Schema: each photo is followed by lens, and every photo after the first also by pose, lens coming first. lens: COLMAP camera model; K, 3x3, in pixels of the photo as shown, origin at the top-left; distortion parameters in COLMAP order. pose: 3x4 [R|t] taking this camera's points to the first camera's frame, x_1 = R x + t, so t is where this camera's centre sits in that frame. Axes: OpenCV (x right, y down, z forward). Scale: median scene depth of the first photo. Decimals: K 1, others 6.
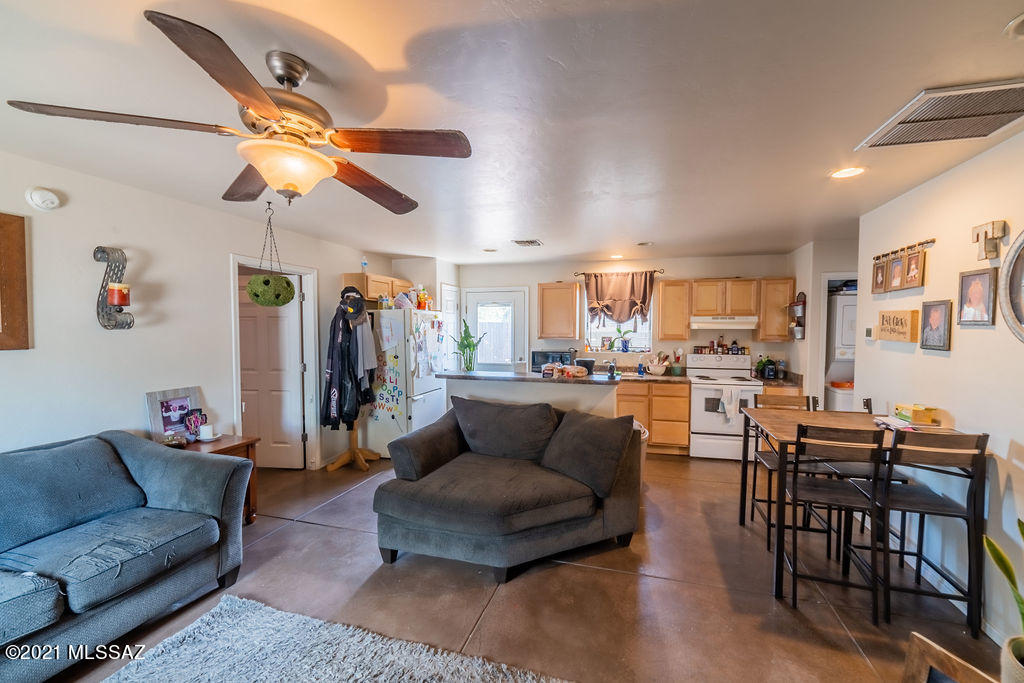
lens RADIAL K [[412.4, 0, 512.0], [0, 412.4, 341.5], [0, 0, 1]] dist [-0.030603, 0.000008]
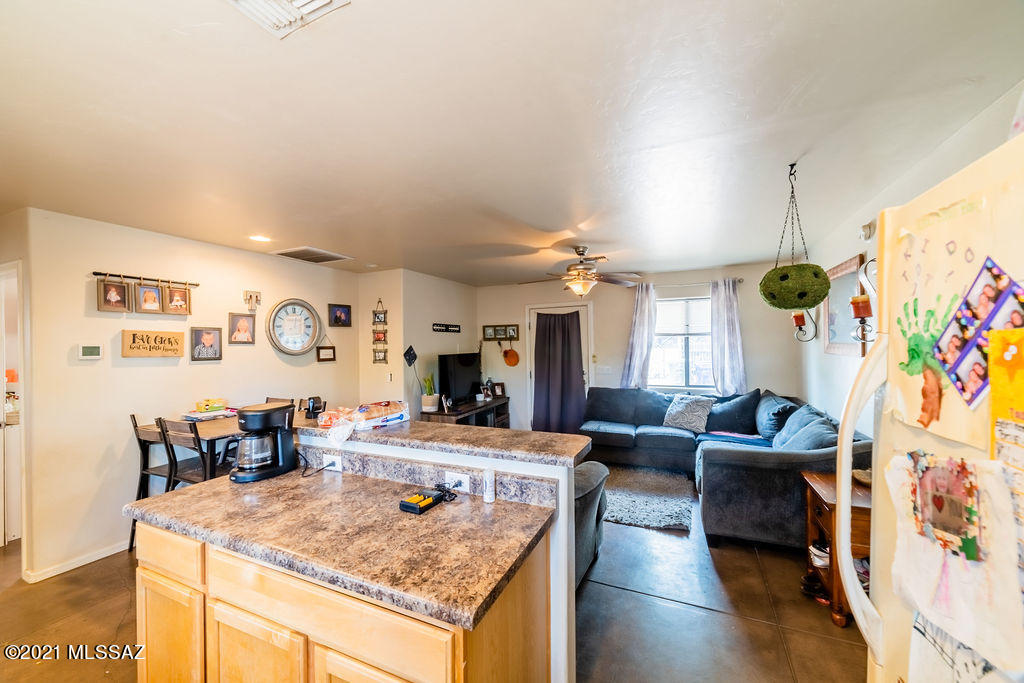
lens RADIAL K [[407.0, 0, 512.0], [0, 407.0, 341.5], [0, 0, 1]] dist [0.013181, 0.000050]
pose [[-0.988993, 0.008837, 0.147696, -0.277570], [0.011790, 0.999747, 0.019131, -0.064187], [-0.147489, 0.020661, -0.988848, 2.297922]]
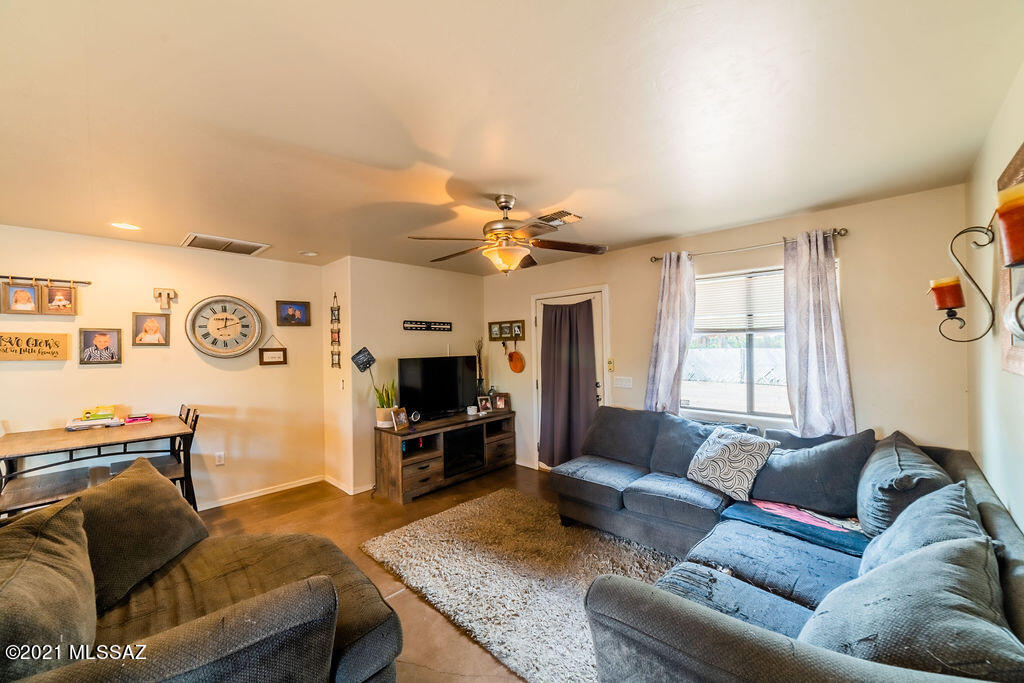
lens RADIAL K [[400.7, 0, 507.2], [0, 400.7, 343.8], [0, 0, 1]] dist [0.002038, 0.000154]
pose [[-0.881154, 0.008491, 0.472754, -0.819809], [0.020959, 0.999557, 0.021111, -0.047709], [-0.472365, 0.028510, -0.880942, 1.532059]]
